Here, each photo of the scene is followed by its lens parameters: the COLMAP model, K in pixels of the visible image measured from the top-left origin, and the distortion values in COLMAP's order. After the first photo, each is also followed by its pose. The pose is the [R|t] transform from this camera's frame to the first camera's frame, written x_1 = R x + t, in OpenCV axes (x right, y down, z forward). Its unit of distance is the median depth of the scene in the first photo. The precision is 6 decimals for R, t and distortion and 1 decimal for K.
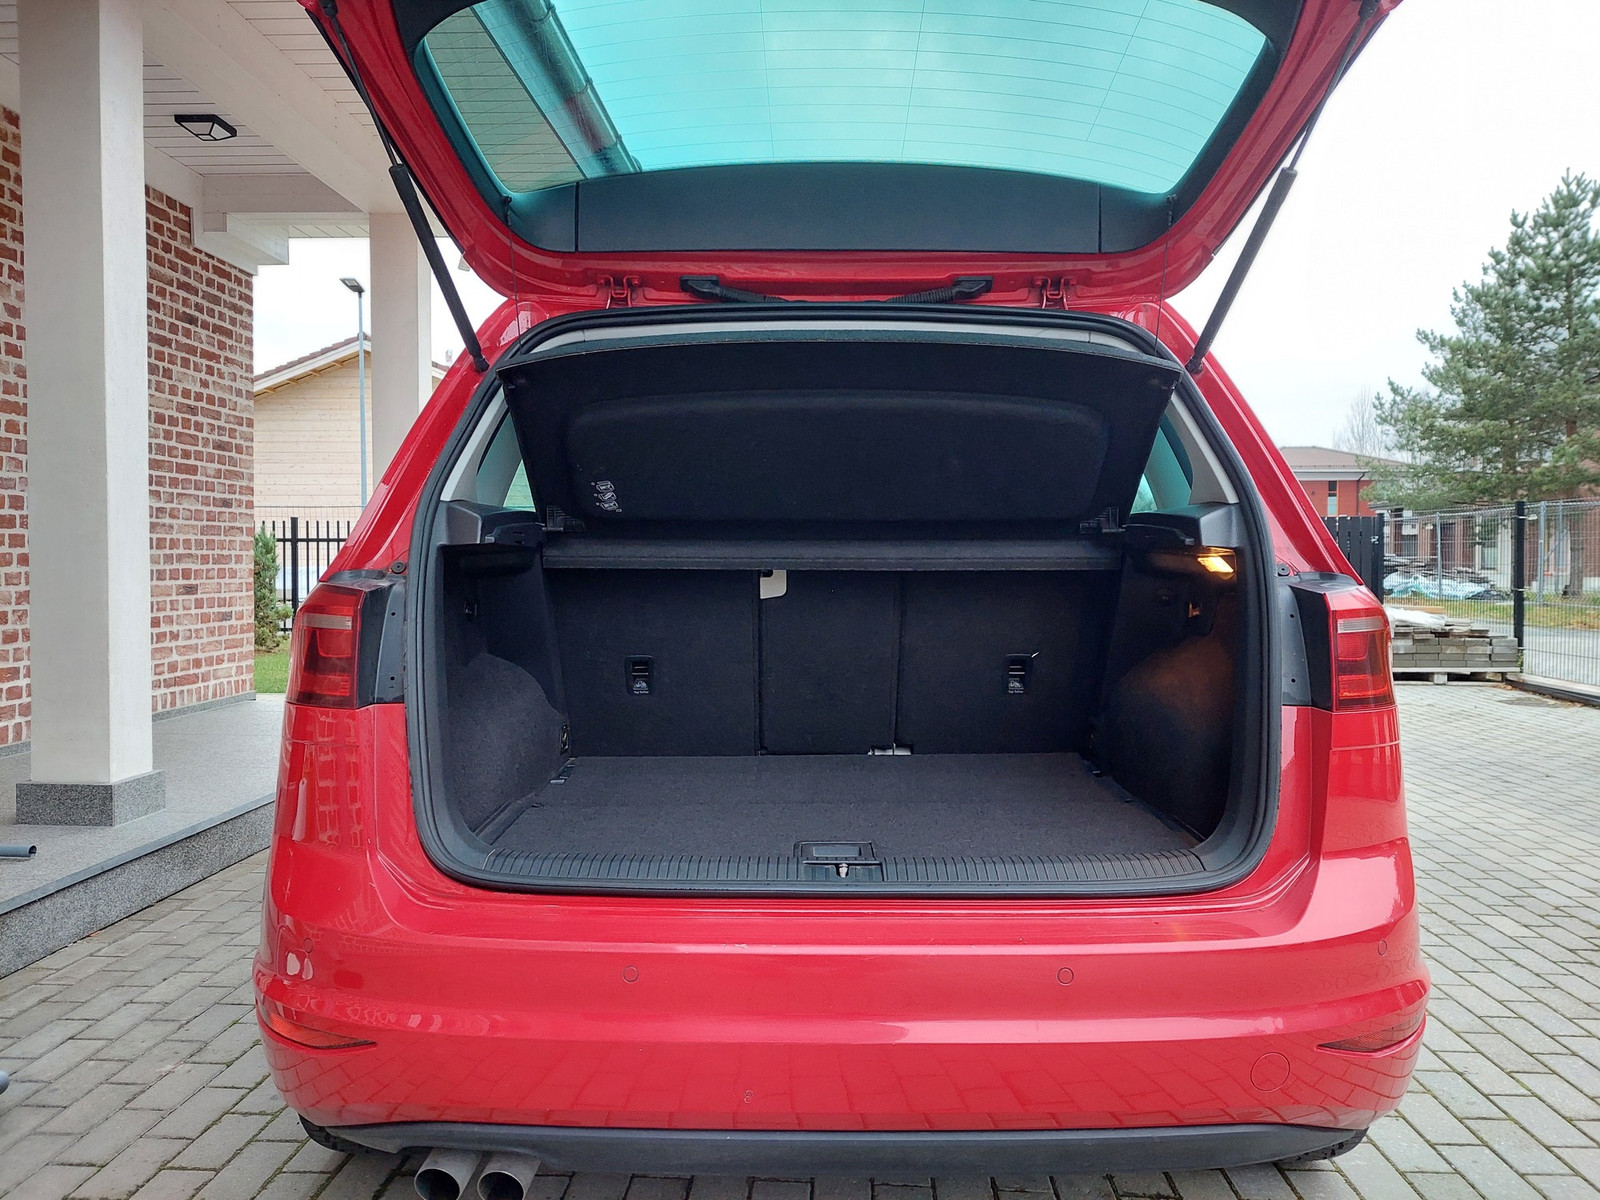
lens RADIAL K [[1149.5, 0, 805.5], [0, 1149.5, 603.6], [0, 0, 1]] dist [0.042539, -0.034827]
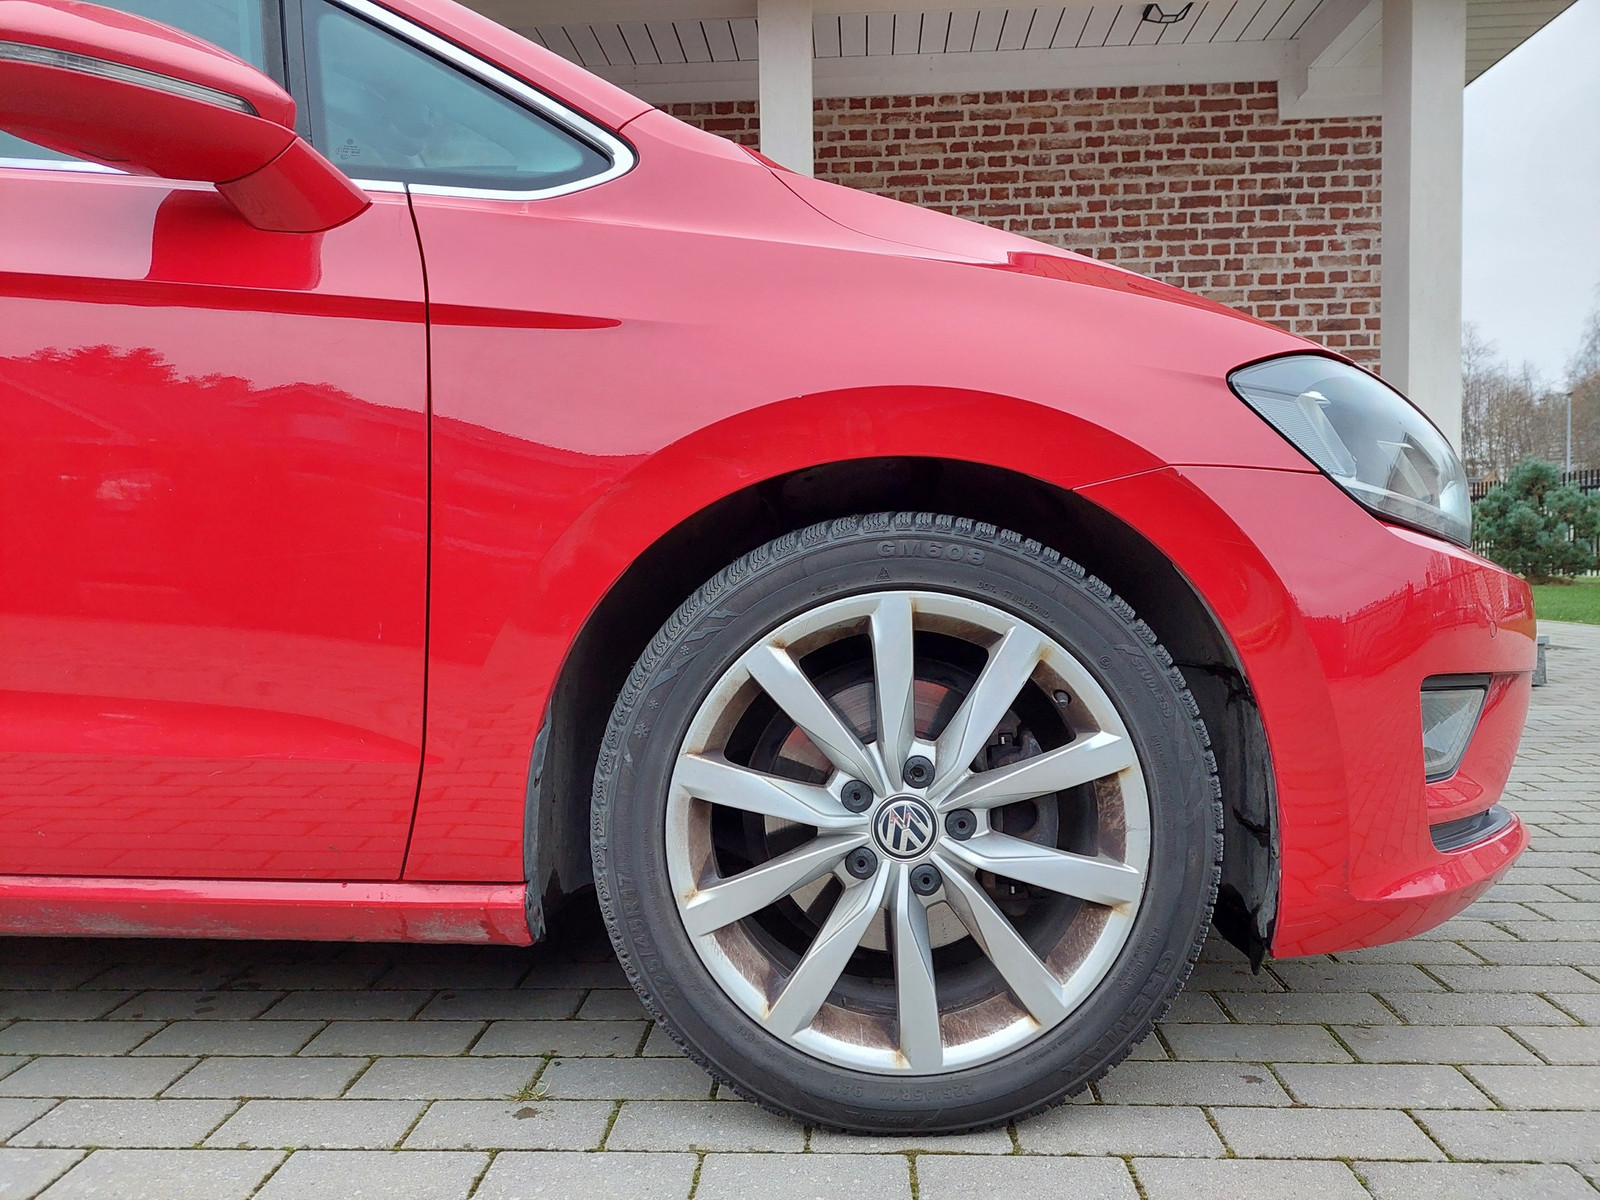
lens RADIAL K [[1149.5, 0, 805.5], [0, 1149.5, 603.6], [0, 0, 1]] dist [0.042539, -0.034827]
pose [[-0.009681, 0.034379, -0.999362, 0.398366], [-0.022150, 0.999156, 0.034586, 0.057236], [0.999708, 0.022470, -0.008911, 0.569001]]
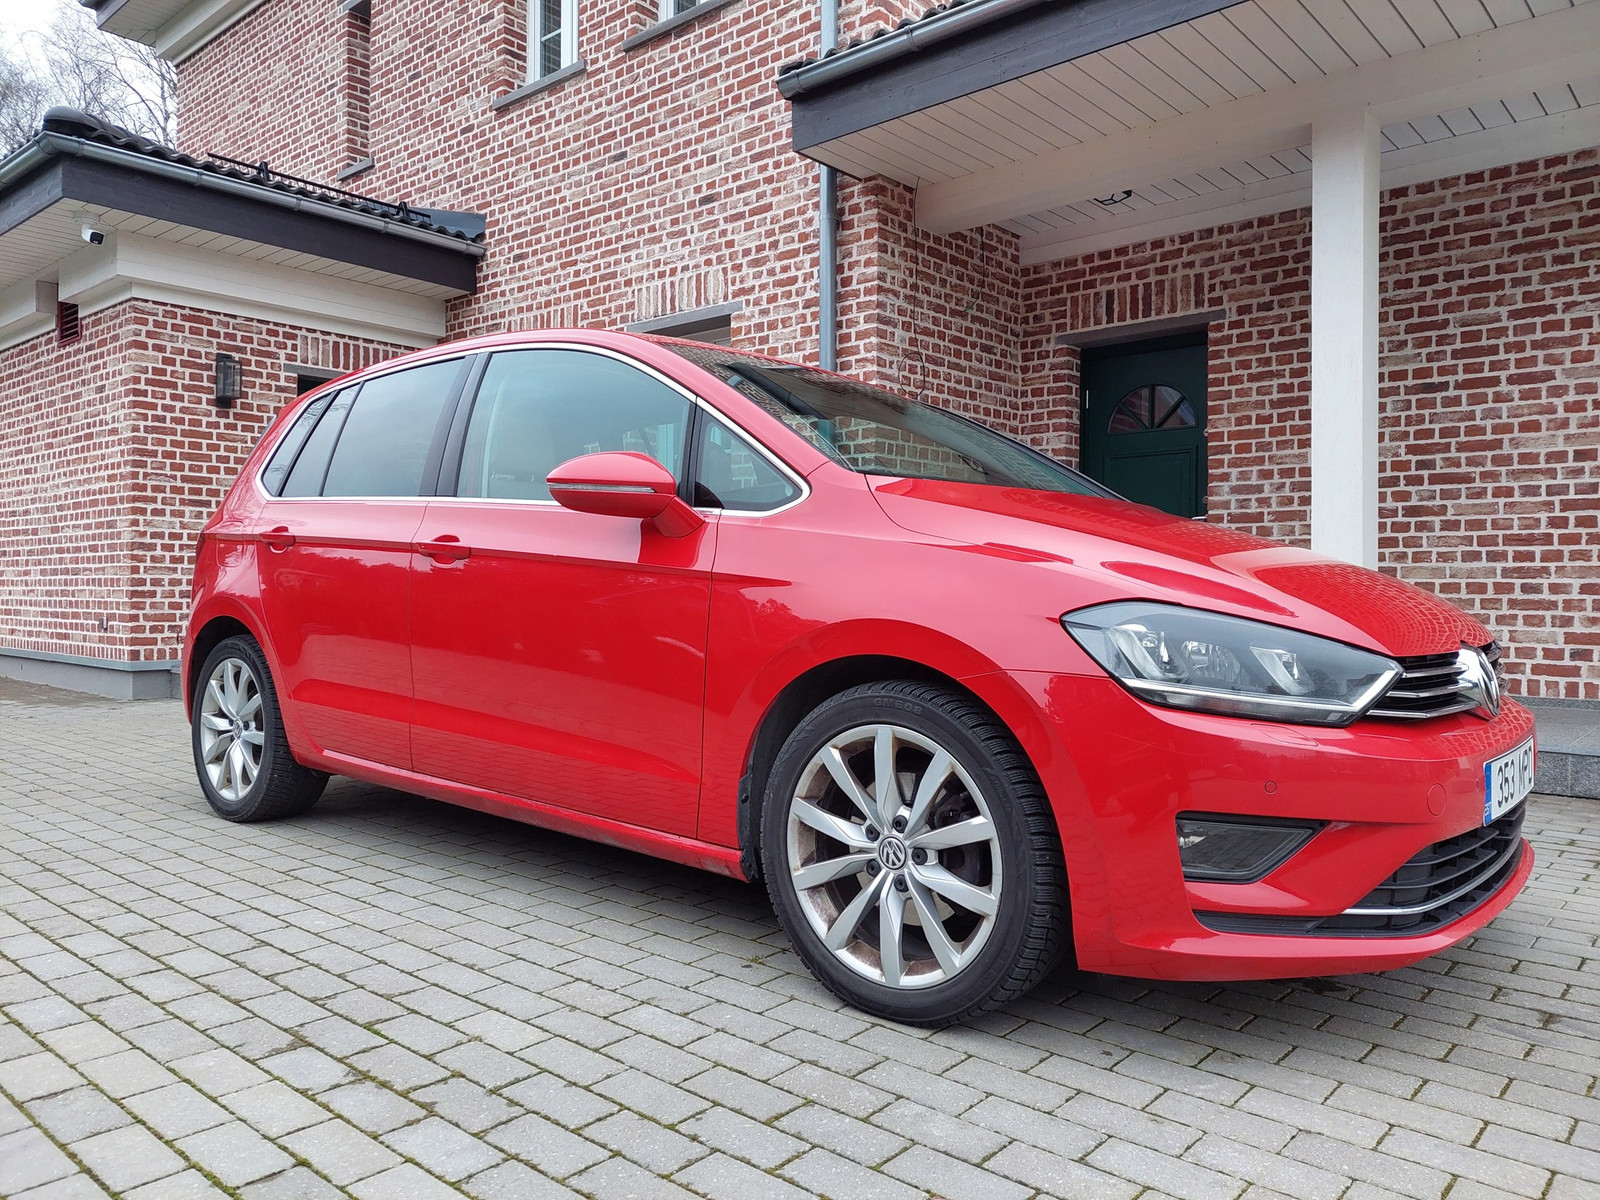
lens RADIAL K [[1149.5, 0, 805.5], [0, 1149.5, 603.6], [0, 0, 1]] dist [0.042539, -0.034827]
pose [[-0.628800, -0.001919, -0.777564, 0.896375], [-0.040140, 0.998744, 0.029996, -0.150187], [0.776530, 0.050073, -0.628087, 1.601377]]
